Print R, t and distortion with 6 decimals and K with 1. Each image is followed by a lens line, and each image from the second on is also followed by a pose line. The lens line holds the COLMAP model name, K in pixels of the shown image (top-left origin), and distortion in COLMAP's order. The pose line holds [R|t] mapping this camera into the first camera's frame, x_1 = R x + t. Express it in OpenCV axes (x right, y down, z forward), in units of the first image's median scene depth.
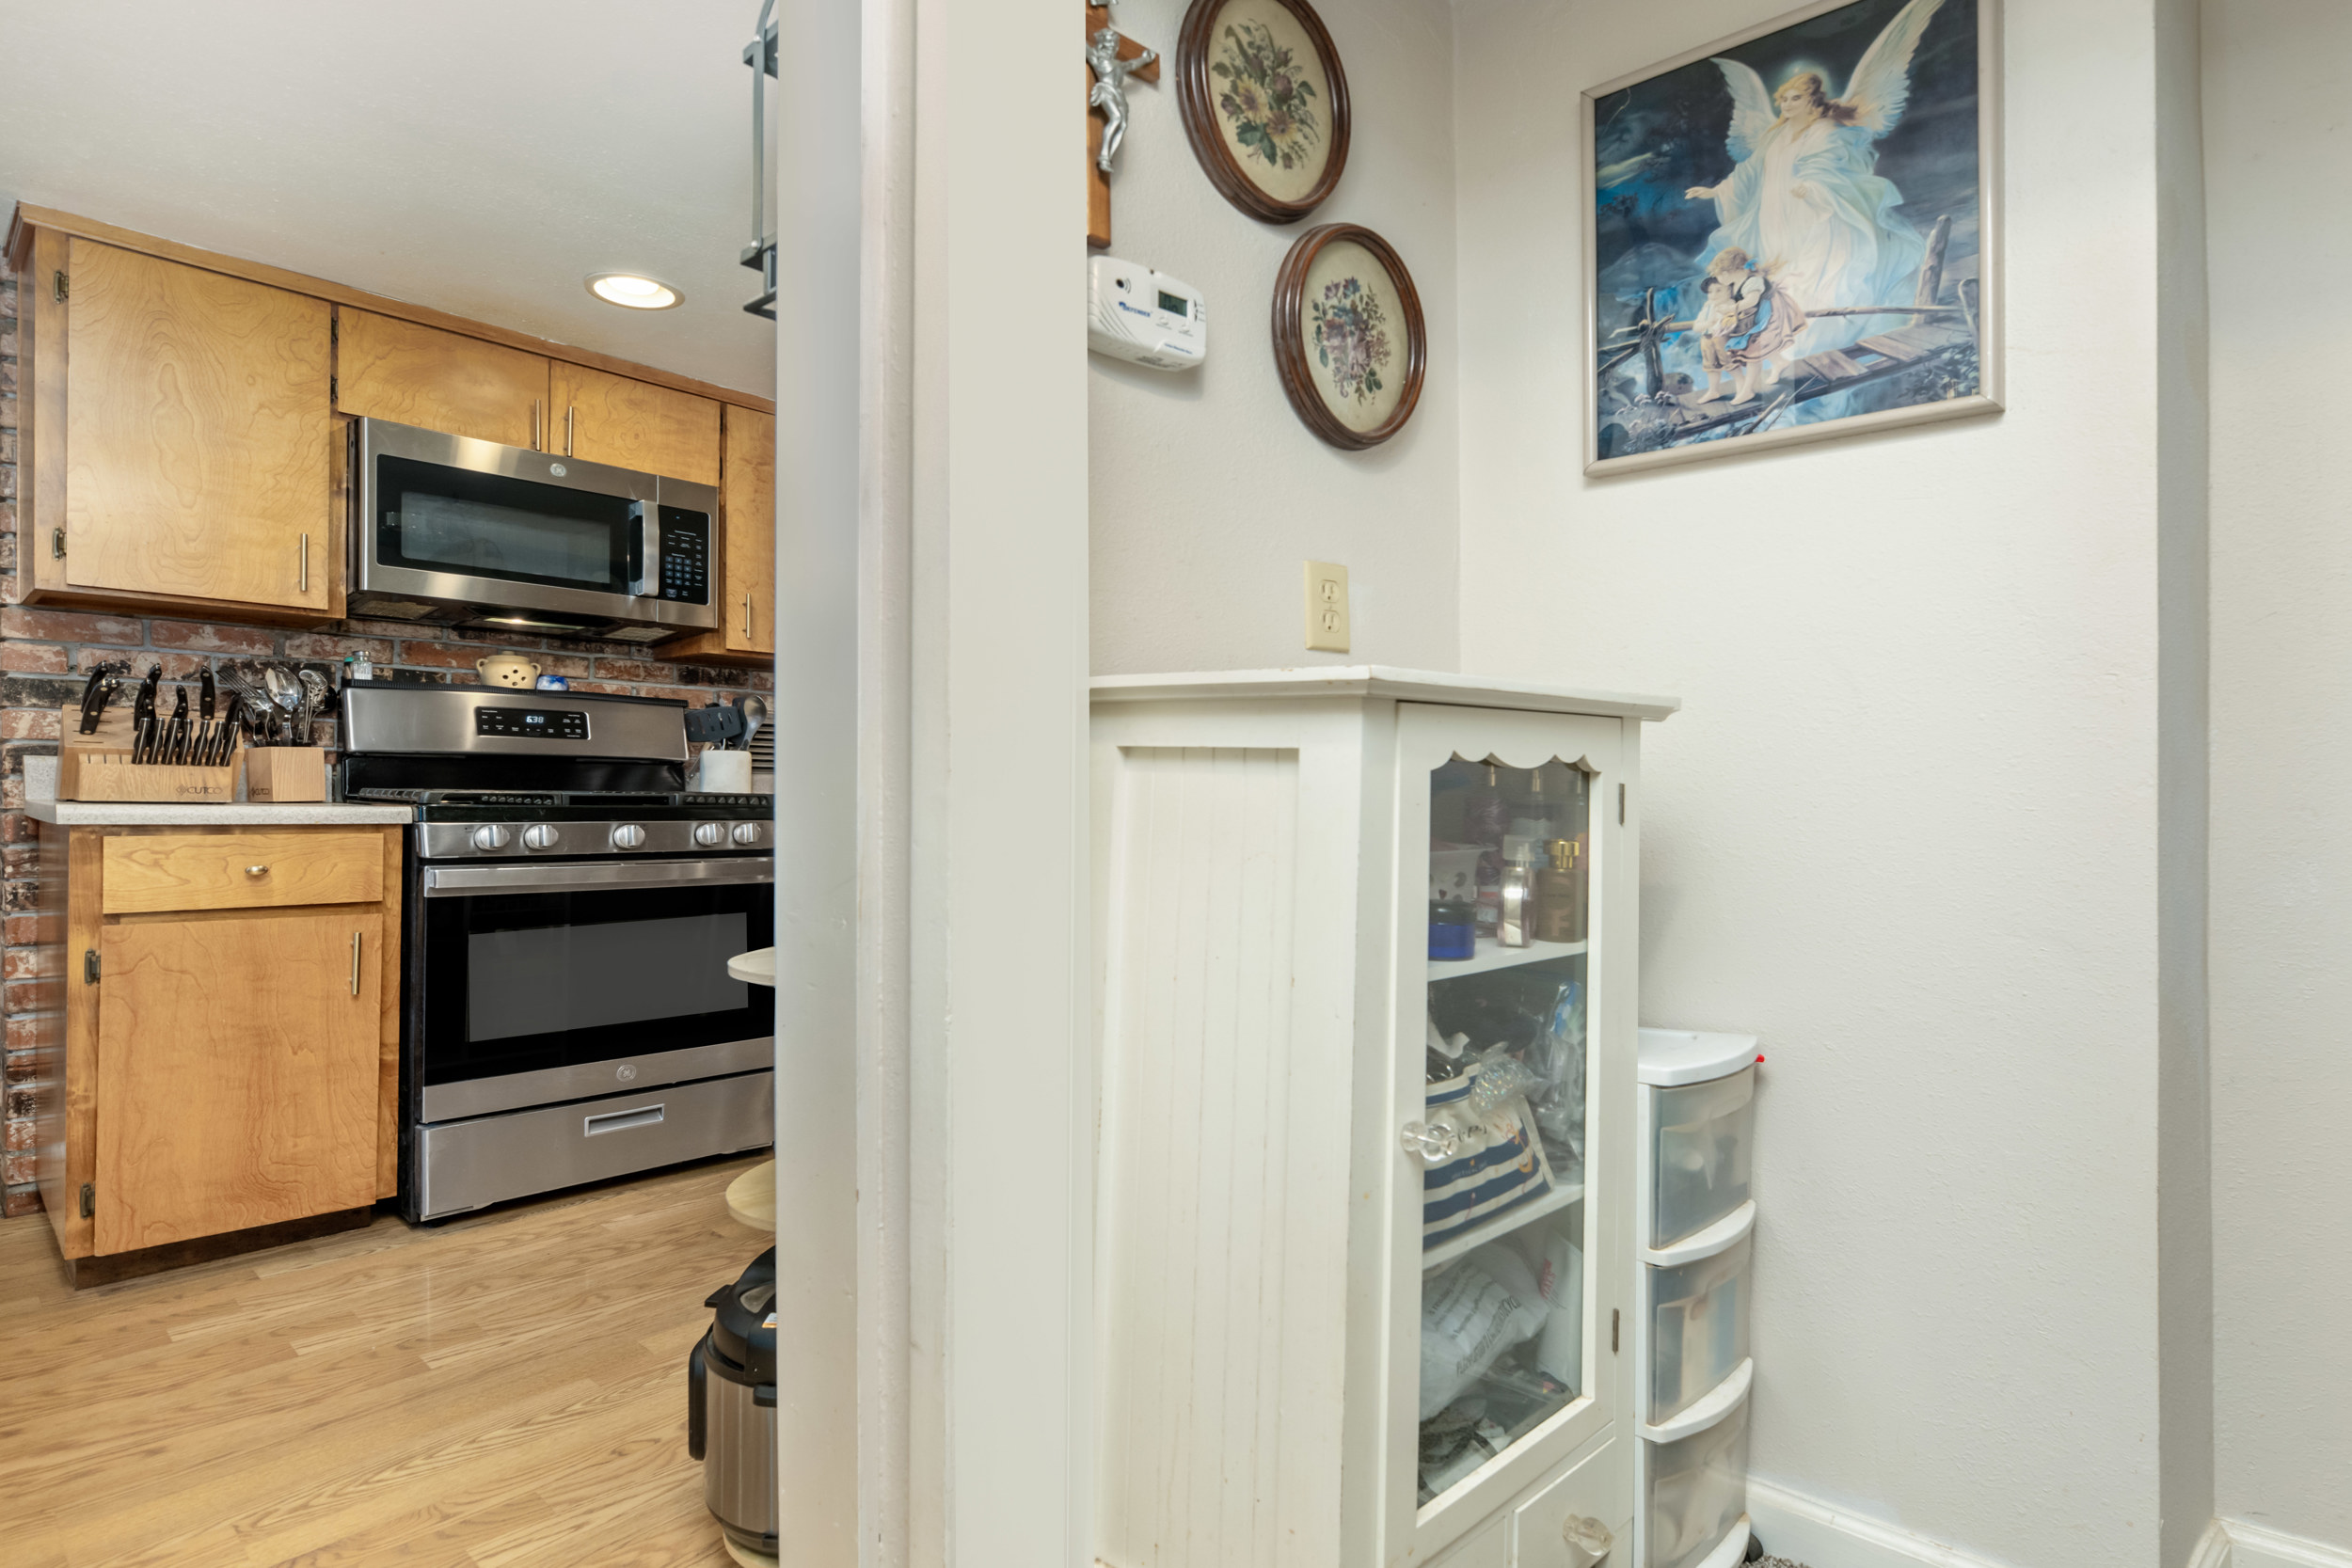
lens RADIAL K [[1128.8, 0, 1158.9], [0, 1128.8, 790.8], [0, 0, 1]] dist [0.006951, 0.001853]
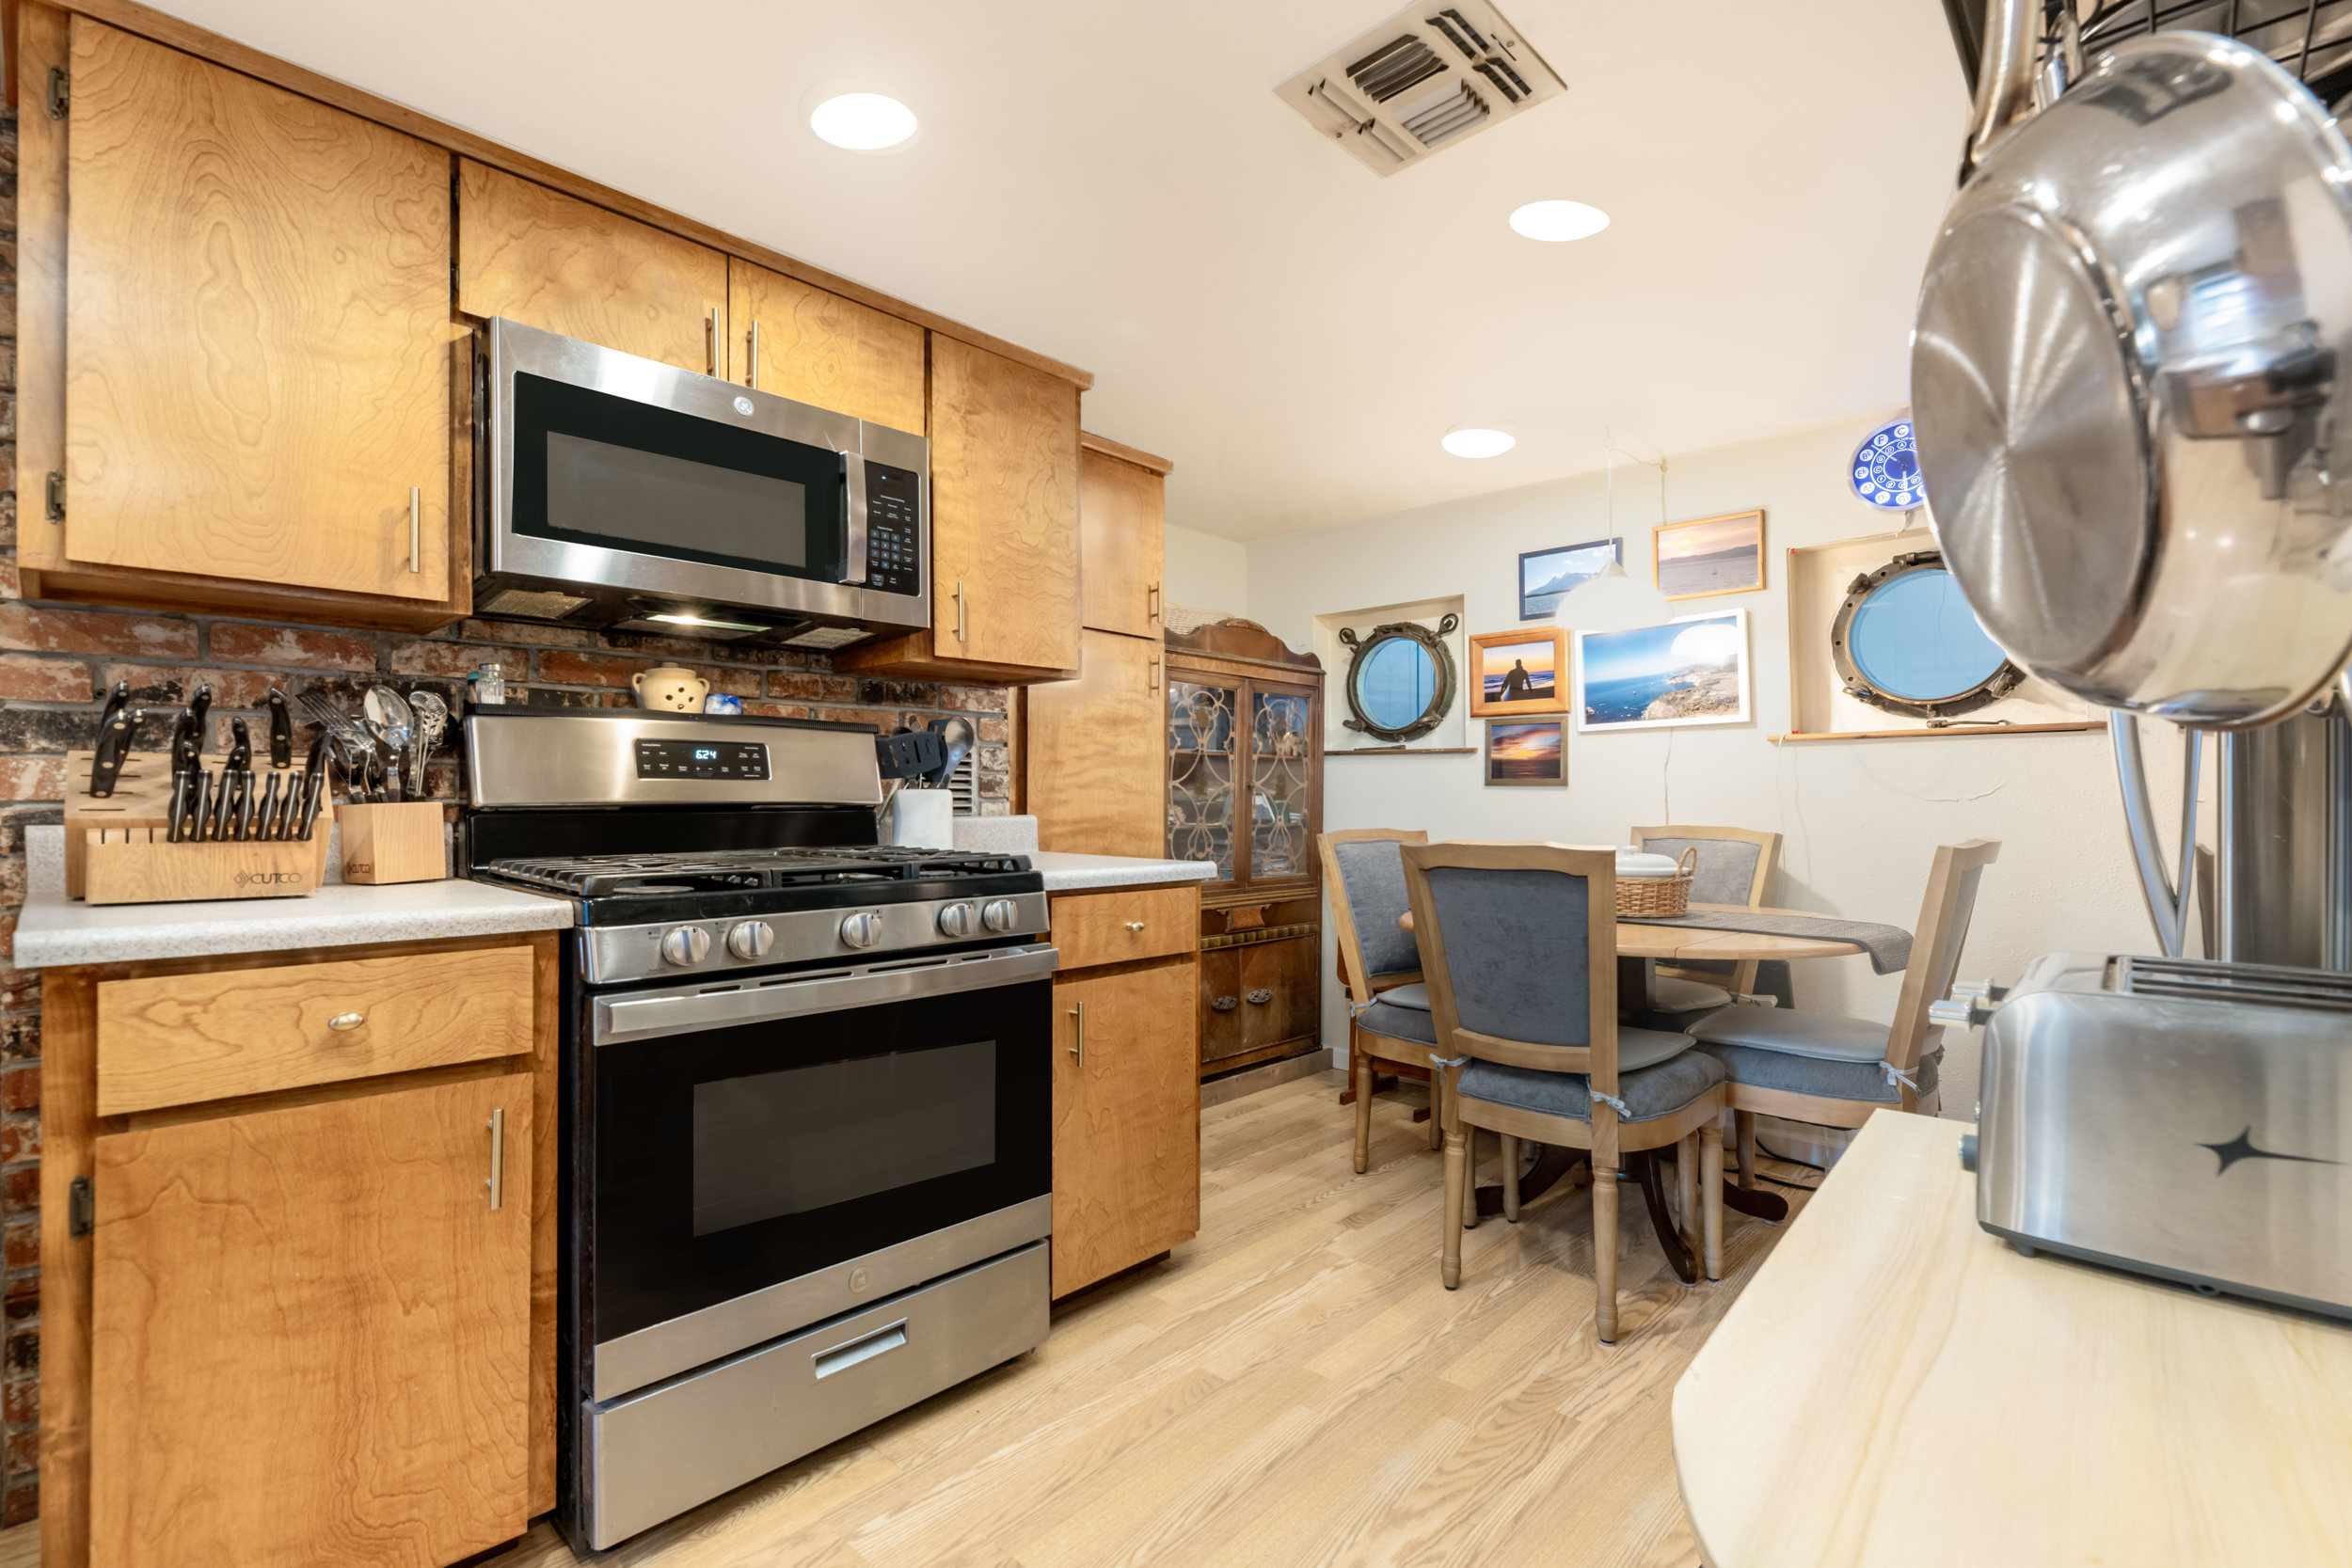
lens RADIAL K [[1069.4, 0, 1054.9], [0, 1069.4, 802.6], [0, 0, 1]] dist [0.004862, 0.001415]
pose [[0.994364, -0.002530, -0.105994, -0.317112], [0.003133, 0.999980, 0.005528, -0.043900], [0.105978, -0.005829, 0.994351, 0.417470]]
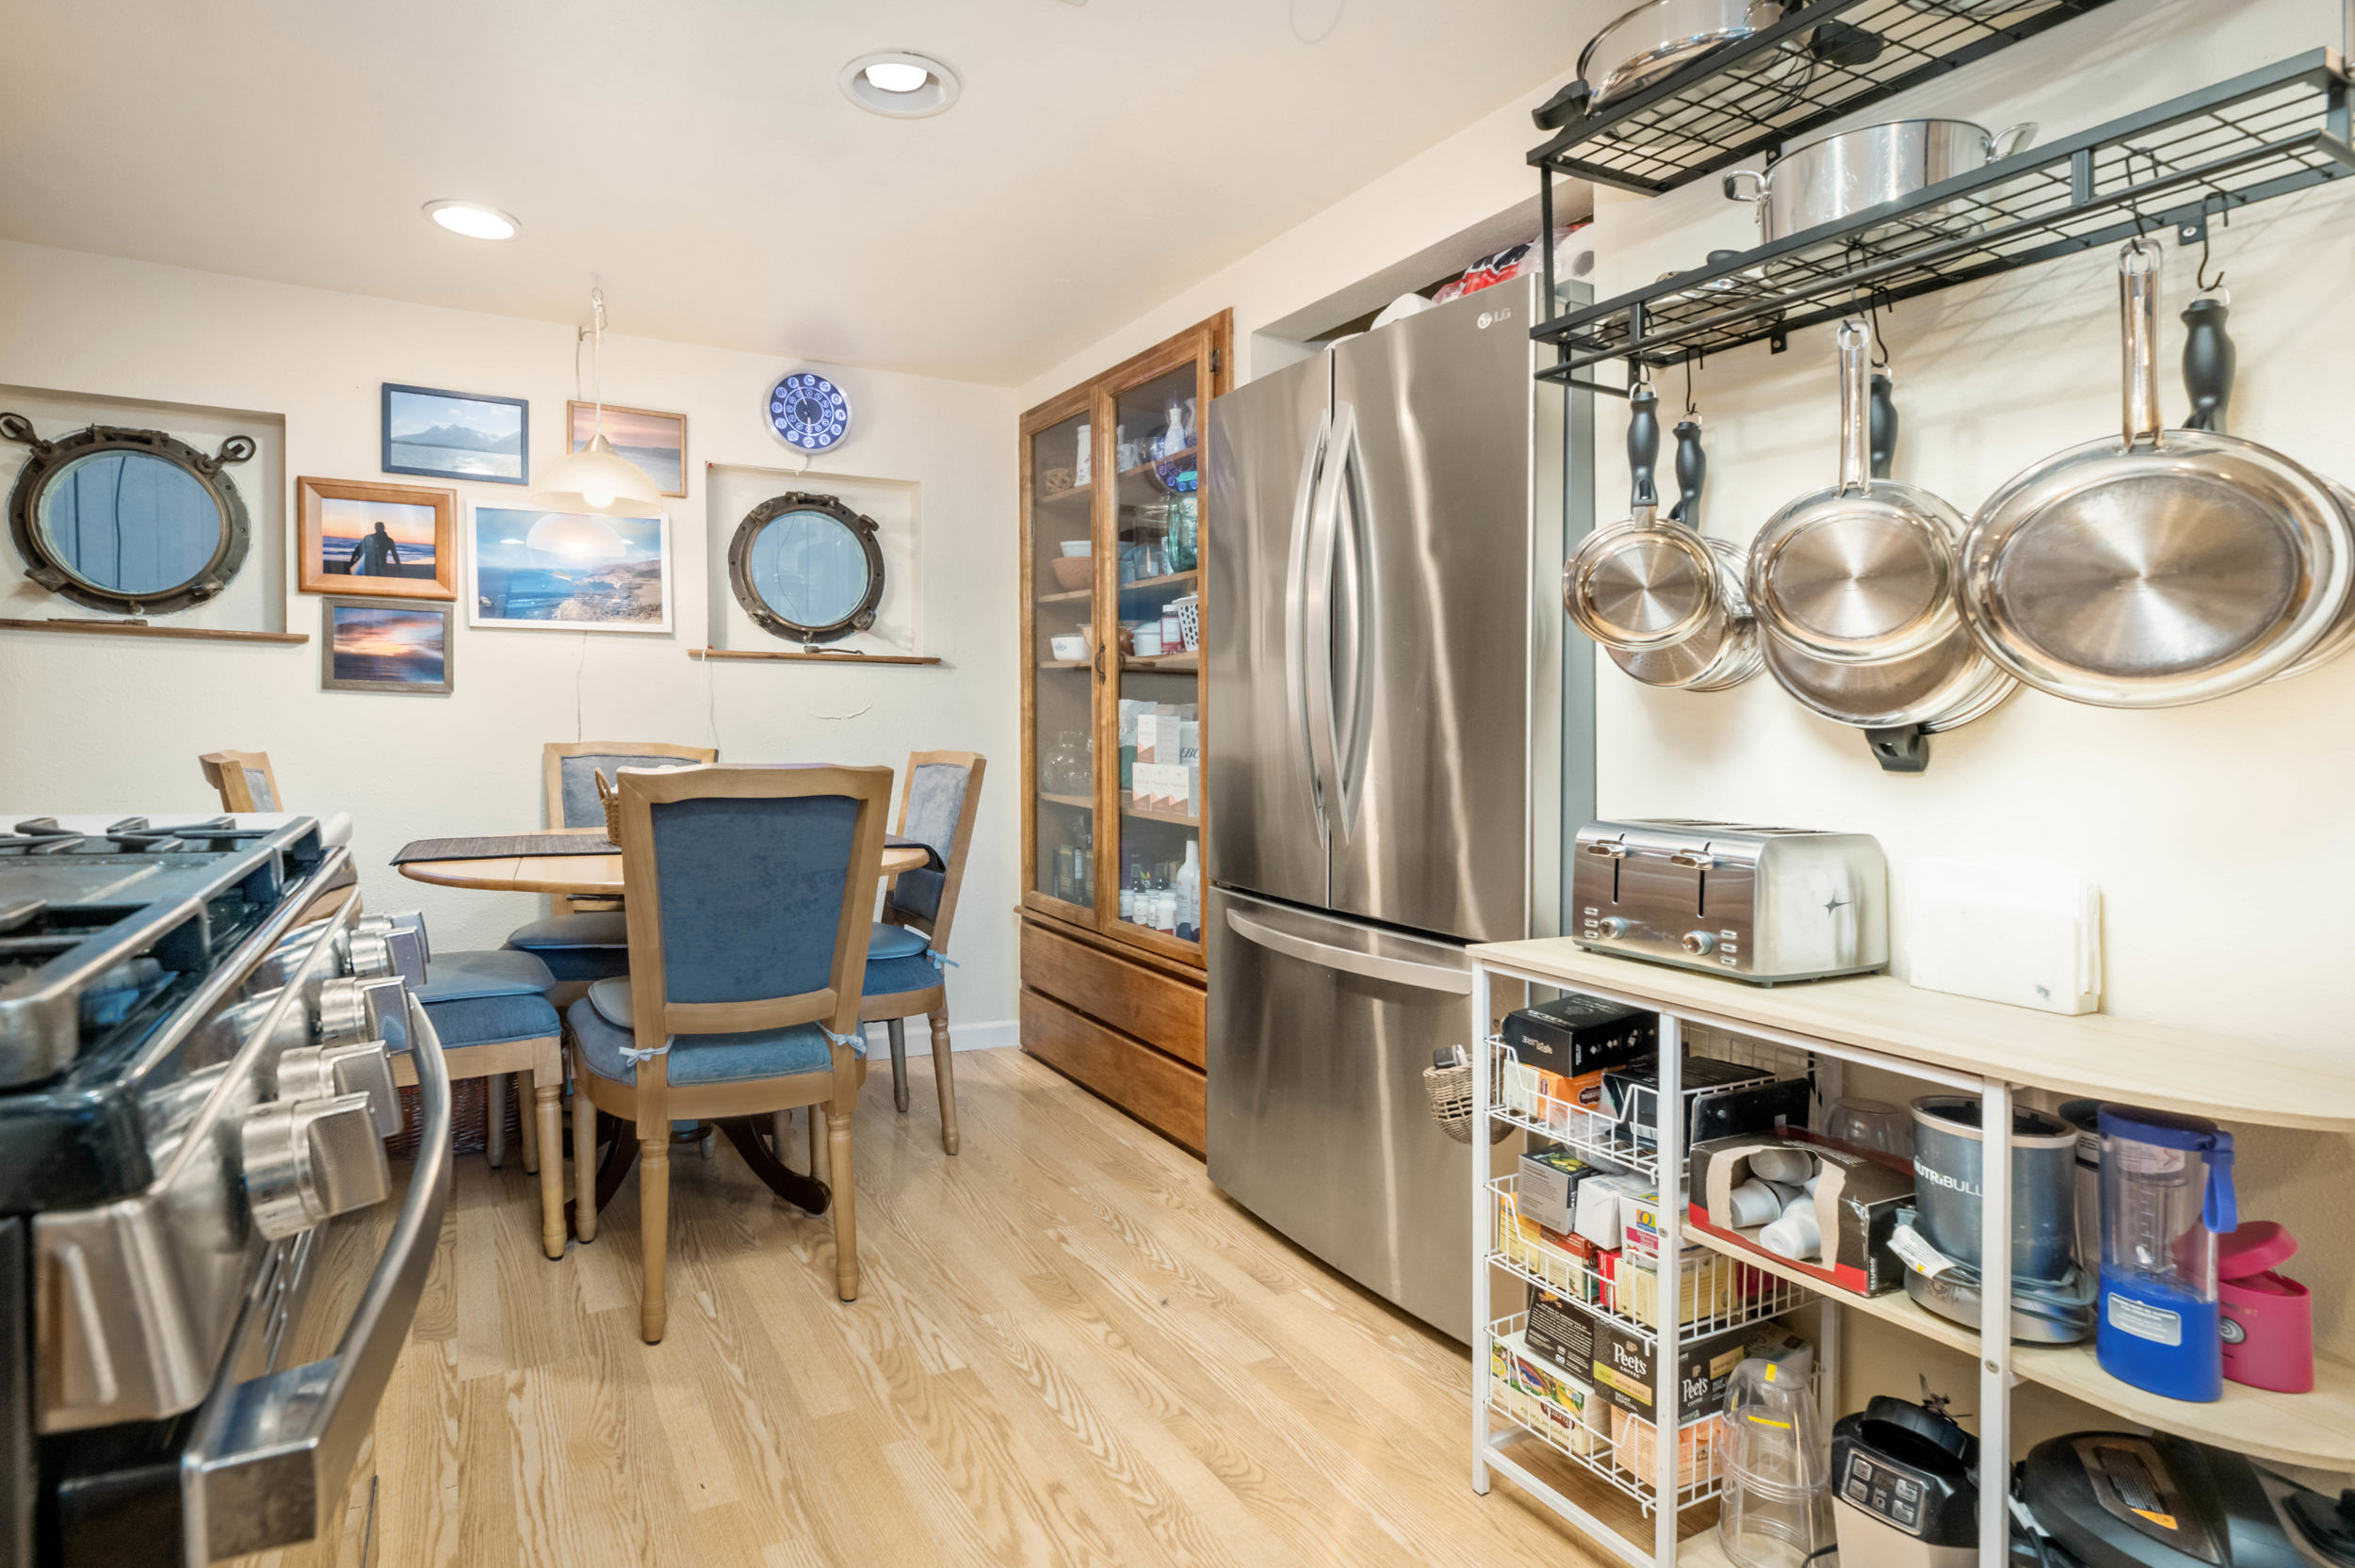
lens RADIAL K [[1234.5, 0, 1090.9], [0, 1234.5, 718.6], [0, 0, 1]] dist [-0.013525, 0.000234]
pose [[0.385779, 0.005704, 0.922574, -0.767742], [-0.020991, 0.999776, 0.002596, -0.046390], [-0.922352, -0.020367, 0.385813, 0.813350]]
